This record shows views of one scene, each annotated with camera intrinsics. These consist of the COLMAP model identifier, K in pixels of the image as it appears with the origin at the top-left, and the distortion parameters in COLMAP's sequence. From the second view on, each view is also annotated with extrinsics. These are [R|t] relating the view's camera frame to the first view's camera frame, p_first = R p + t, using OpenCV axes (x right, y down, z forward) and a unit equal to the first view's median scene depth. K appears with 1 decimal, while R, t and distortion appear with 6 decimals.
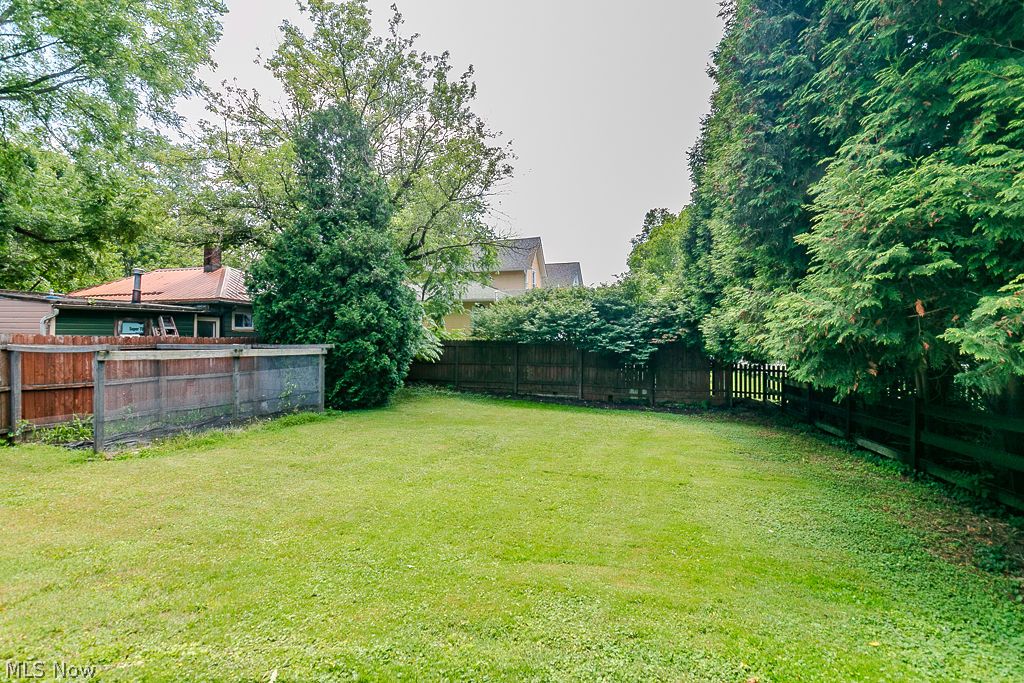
lens RADIAL K [[481.6, 0, 510.5], [0, 481.6, 345.2], [0, 0, 1]] dist [-0.000403, -0.000273]
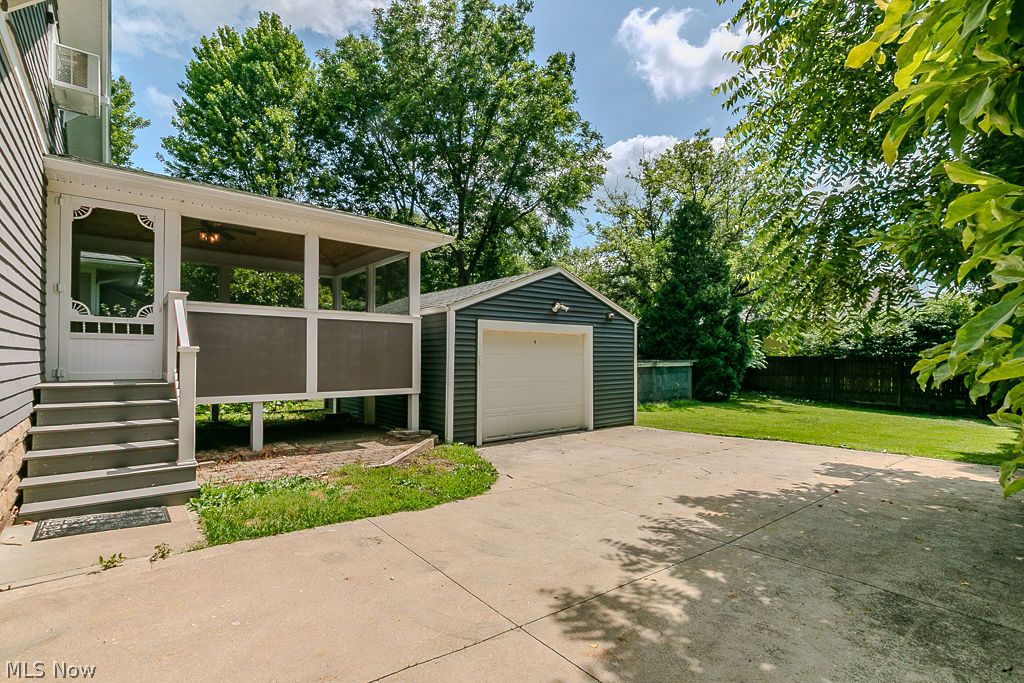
lens RADIAL K [[481.6, 0, 510.5], [0, 481.6, 345.2], [0, 0, 1]] dist [-0.000403, -0.000273]
pose [[0.838509, -0.016022, -0.544652, -0.010349], [0.001432, 0.999629, -0.027202, -0.007488], [0.544885, 0.022029, 0.838221, -0.664775]]
